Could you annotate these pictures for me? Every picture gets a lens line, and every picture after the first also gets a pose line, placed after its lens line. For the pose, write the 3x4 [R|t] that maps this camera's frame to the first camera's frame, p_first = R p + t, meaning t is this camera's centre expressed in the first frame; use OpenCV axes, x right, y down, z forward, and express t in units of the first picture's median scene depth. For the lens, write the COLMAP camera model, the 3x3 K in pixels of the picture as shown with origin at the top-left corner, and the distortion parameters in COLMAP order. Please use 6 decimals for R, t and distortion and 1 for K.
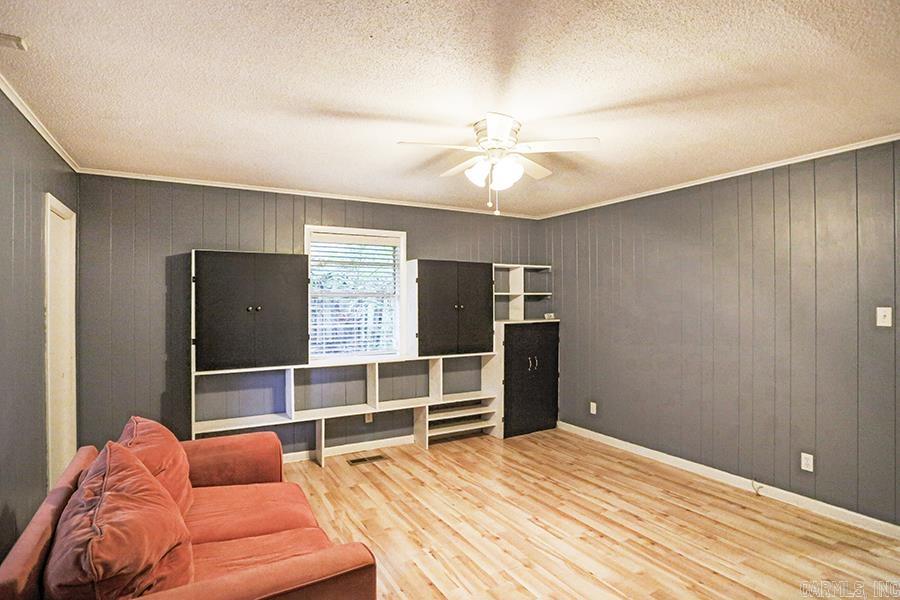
lens RADIAL K [[465.8, 0, 422.7], [0, 465.8, 299.2], [0, 0, 1]] dist [-0.067258, 0.023485]
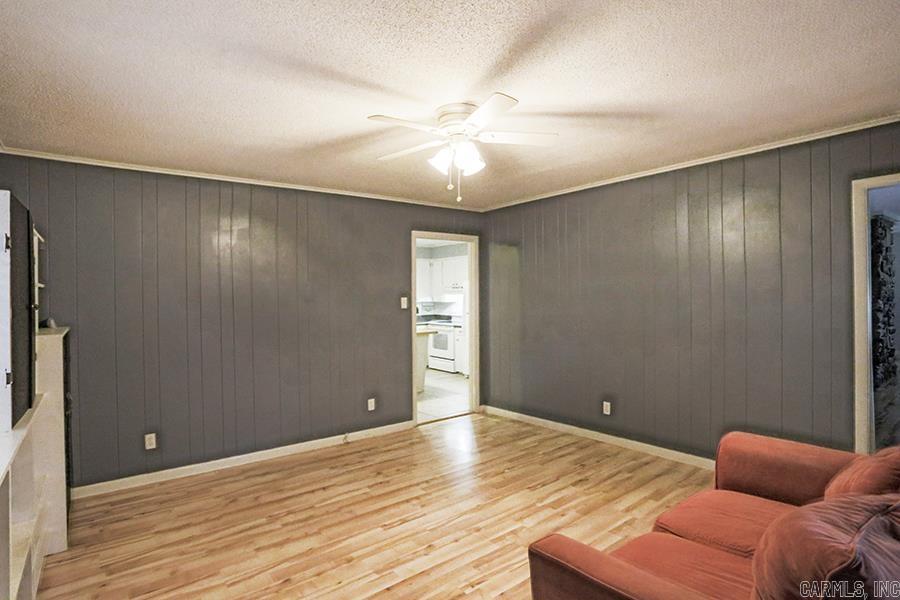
lens RADIAL K [[465.8, 0, 451.4], [0, 465.8, 296.4], [0, 0, 1]] dist [-0.067258, 0.023485]
pose [[-0.176969, 0.002815, 0.984212, -0.541694], [0.016753, 0.999860, 0.000152, 0.010172], [-0.984074, 0.016516, -0.176992, 0.790769]]
